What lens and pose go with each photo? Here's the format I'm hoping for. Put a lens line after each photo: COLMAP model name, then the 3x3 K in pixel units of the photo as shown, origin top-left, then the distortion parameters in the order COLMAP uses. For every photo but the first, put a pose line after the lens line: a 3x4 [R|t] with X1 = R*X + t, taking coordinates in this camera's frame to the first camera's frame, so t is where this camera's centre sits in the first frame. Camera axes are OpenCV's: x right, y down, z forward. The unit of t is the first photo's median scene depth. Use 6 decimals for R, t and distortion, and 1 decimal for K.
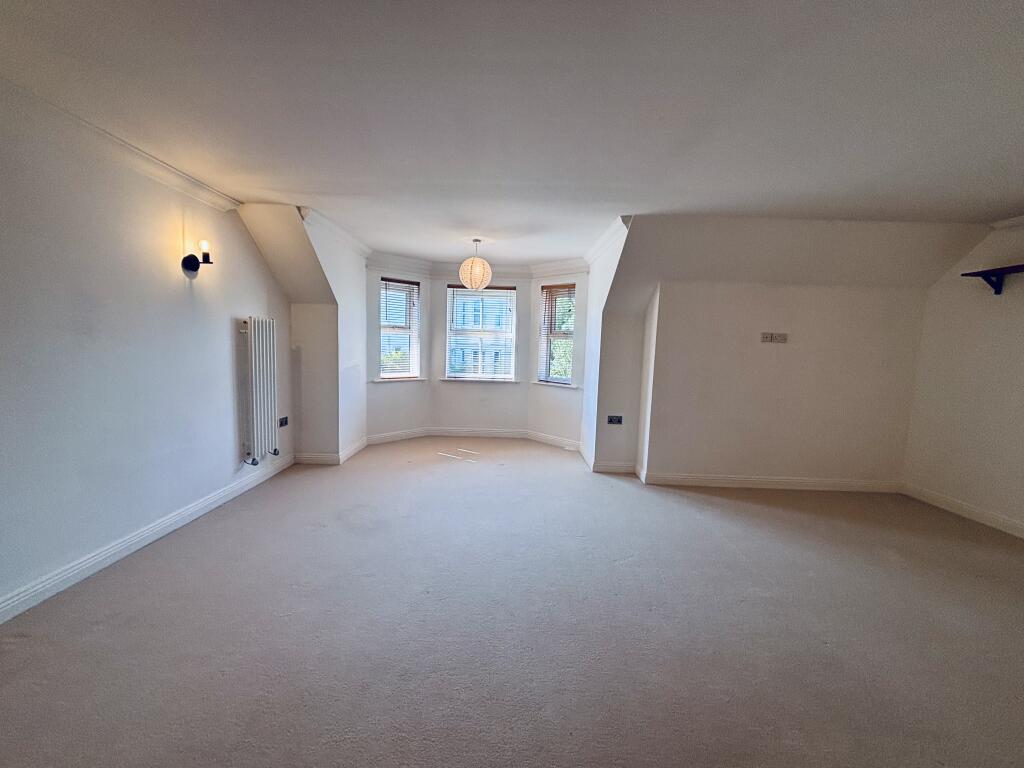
lens RADIAL K [[410.8, 0, 511.7], [0, 410.8, 380.6], [0, 0, 1]] dist [-0.004049, 0.000571]
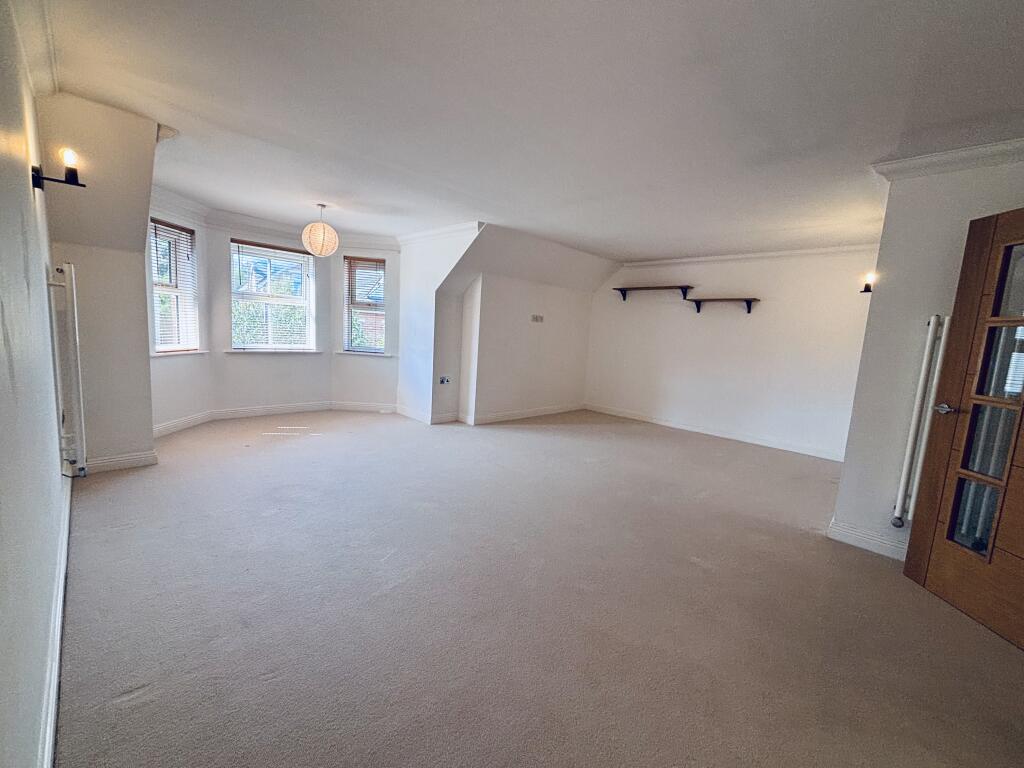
lens RADIAL K [[410.8, 0, 508.6], [0, 410.8, 382.9], [0, 0, 1]] dist [-0.004049, 0.000571]
pose [[0.699818, -0.078340, 0.710013, -0.417218], [0.021255, 0.995812, 0.088923, -0.002222], [-0.714005, -0.047139, 0.698552, -0.004216]]
